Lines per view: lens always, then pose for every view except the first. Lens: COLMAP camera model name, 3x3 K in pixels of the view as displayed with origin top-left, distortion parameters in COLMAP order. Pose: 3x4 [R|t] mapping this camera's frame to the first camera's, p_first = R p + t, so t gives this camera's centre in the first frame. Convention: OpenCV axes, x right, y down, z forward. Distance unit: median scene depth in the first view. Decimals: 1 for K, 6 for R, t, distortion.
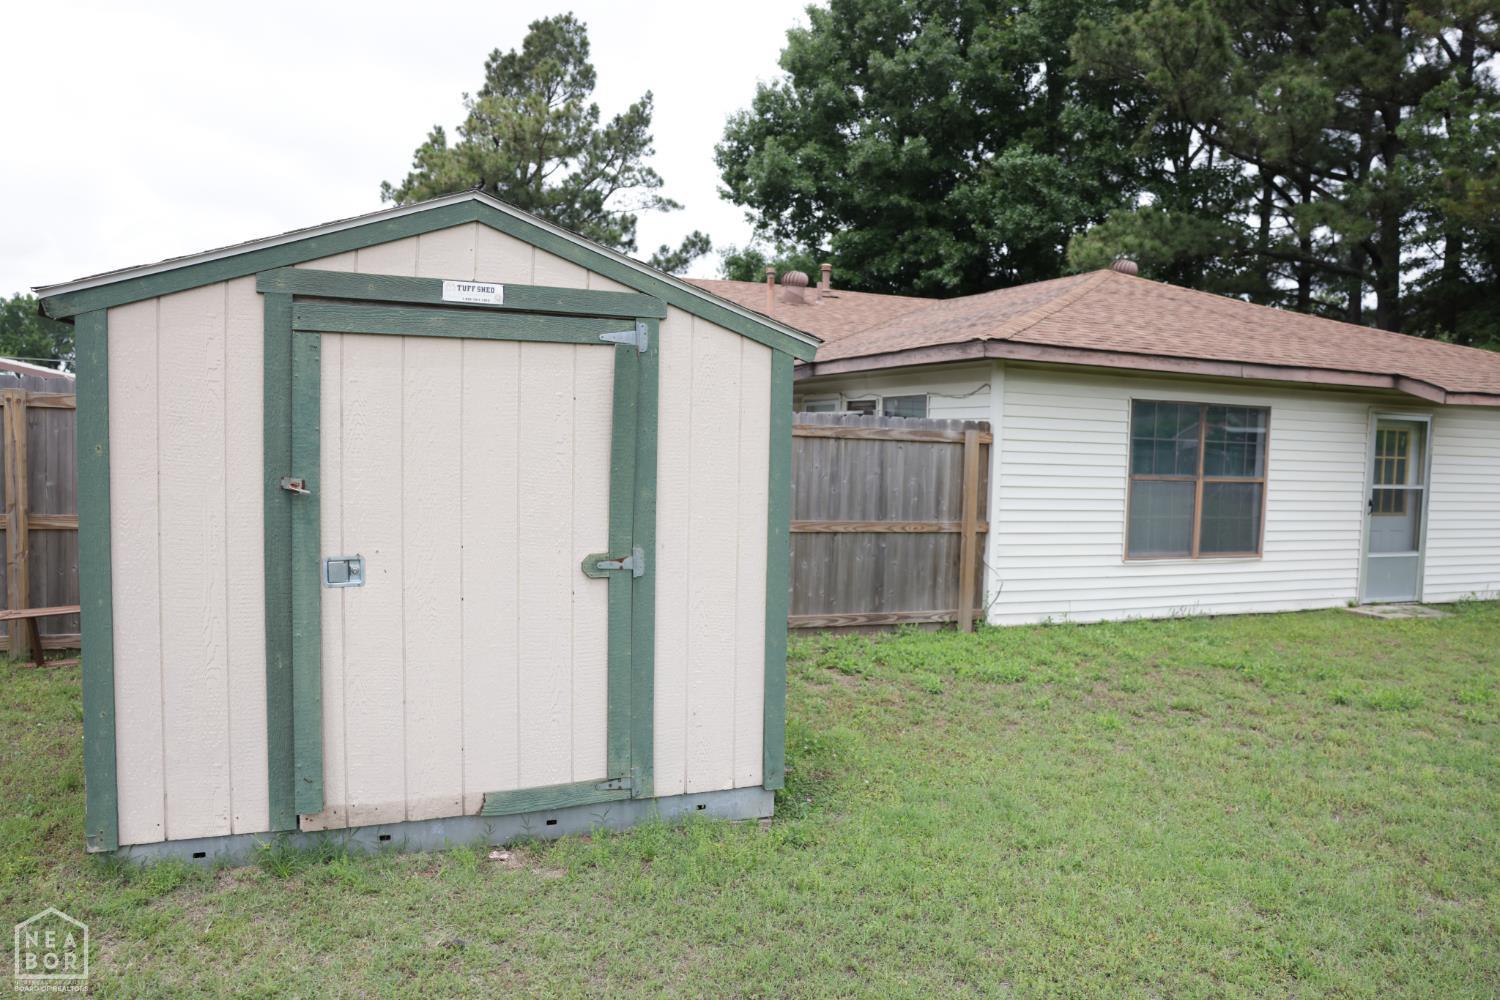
lens RADIAL K [[1024.1, 0, 750.4], [0, 1024.1, 502.7], [0, 0, 1]] dist [0.000976, -0.000025]
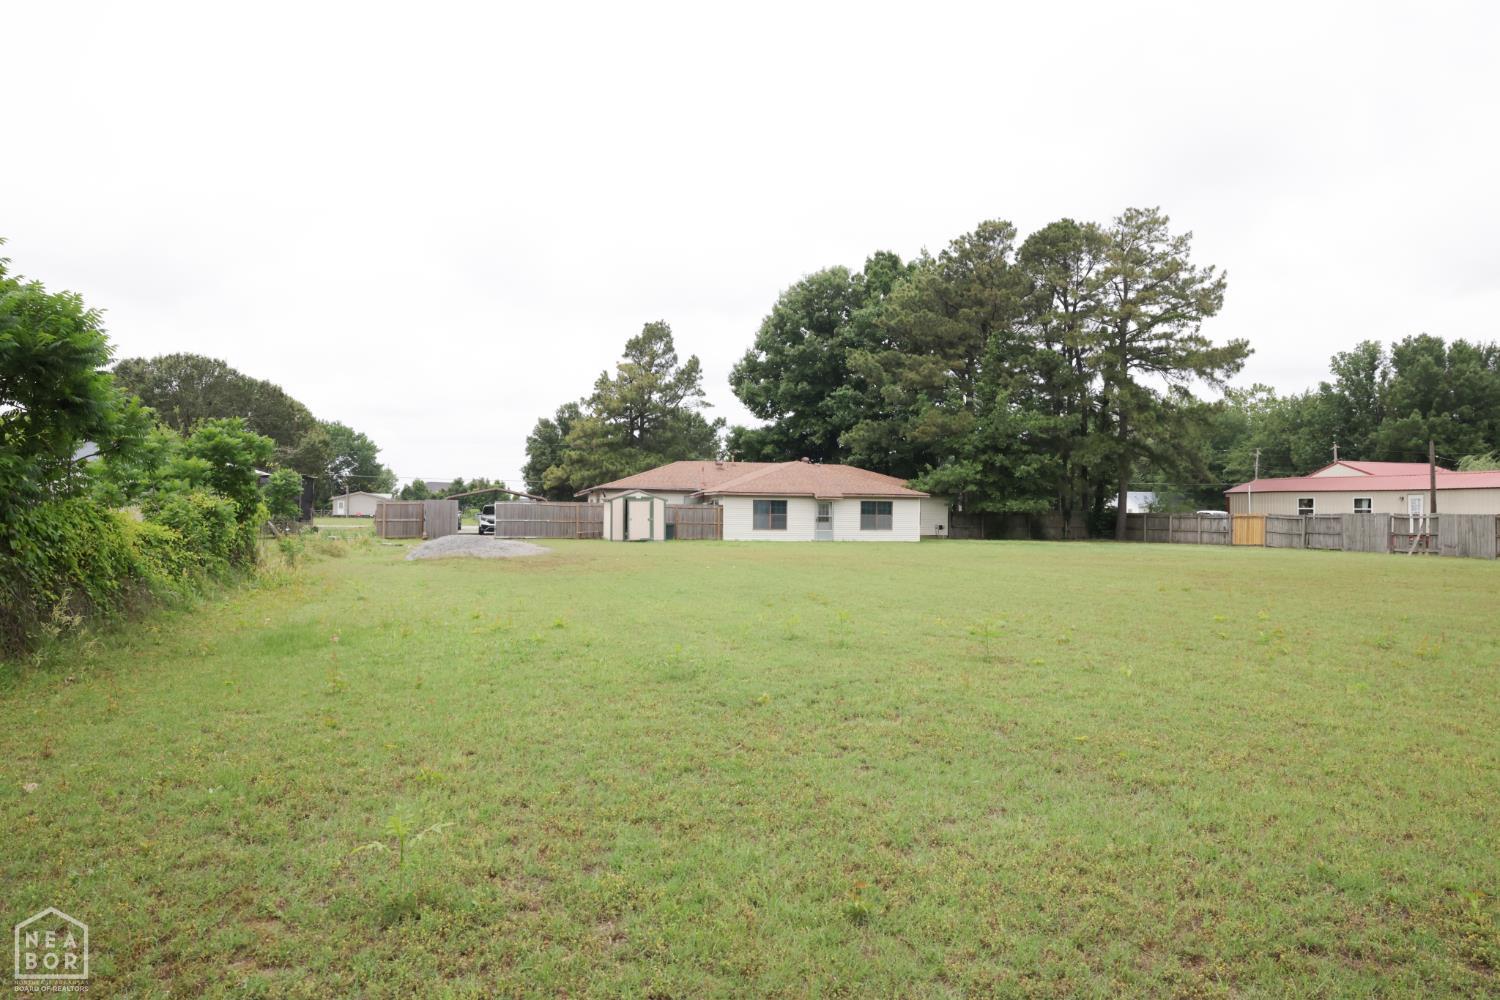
lens RADIAL K [[1024.1, 0, 750.3], [0, 1024.1, 501.8], [0, 0, 1]] dist [0.000976, -0.000025]
pose [[0.993148, -0.025244, -0.114101, 0.261221], [0.016795, 0.997086, -0.074415, 0.083237], [0.115648, 0.071989, 0.990678, -1.171965]]
